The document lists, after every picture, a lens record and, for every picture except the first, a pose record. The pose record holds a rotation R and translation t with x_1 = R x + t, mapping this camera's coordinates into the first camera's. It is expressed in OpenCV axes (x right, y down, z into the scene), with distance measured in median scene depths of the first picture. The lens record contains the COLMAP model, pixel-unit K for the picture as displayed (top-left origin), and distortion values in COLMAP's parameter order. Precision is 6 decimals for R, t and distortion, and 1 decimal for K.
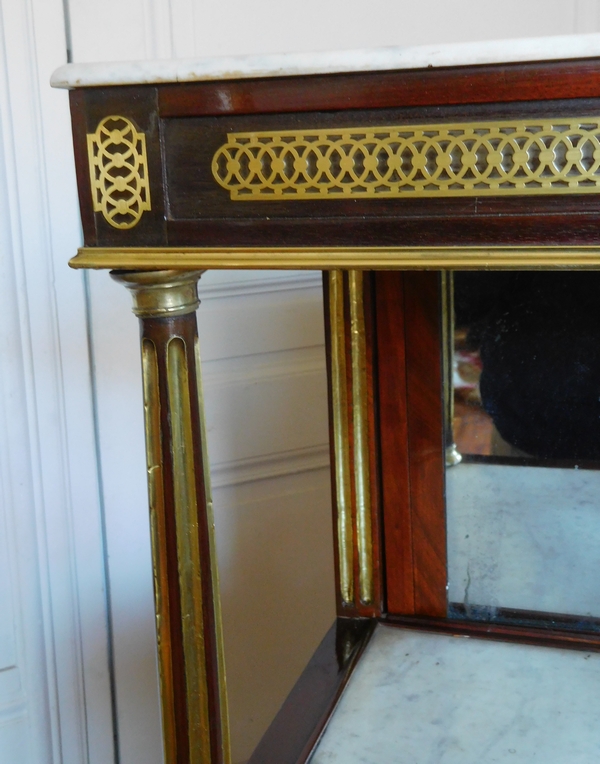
lens RADIAL K [[987.3, 0, 298.7], [0, 987.3, 358.4], [0, 0, 1]] dist [0.014981, 0.018855]
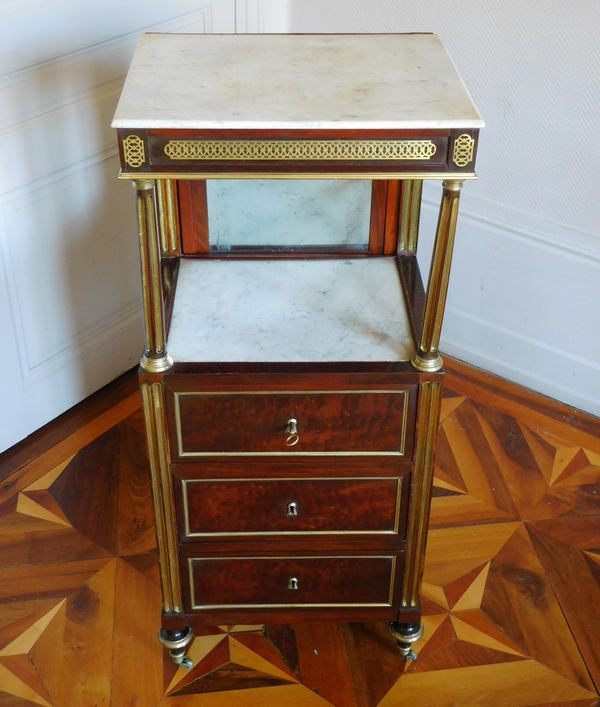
lens RADIAL K [[910.5, 0, 297.2], [0, 910.5, 293.5], [0, 0, 1]] dist [-0.005669, -0.024362]
pose [[0.941109, -0.134807, 0.310067, -0.665505], [0.018272, 0.936014, 0.351489, -0.789290], [-0.337610, -0.325124, 0.883354, -1.962864]]
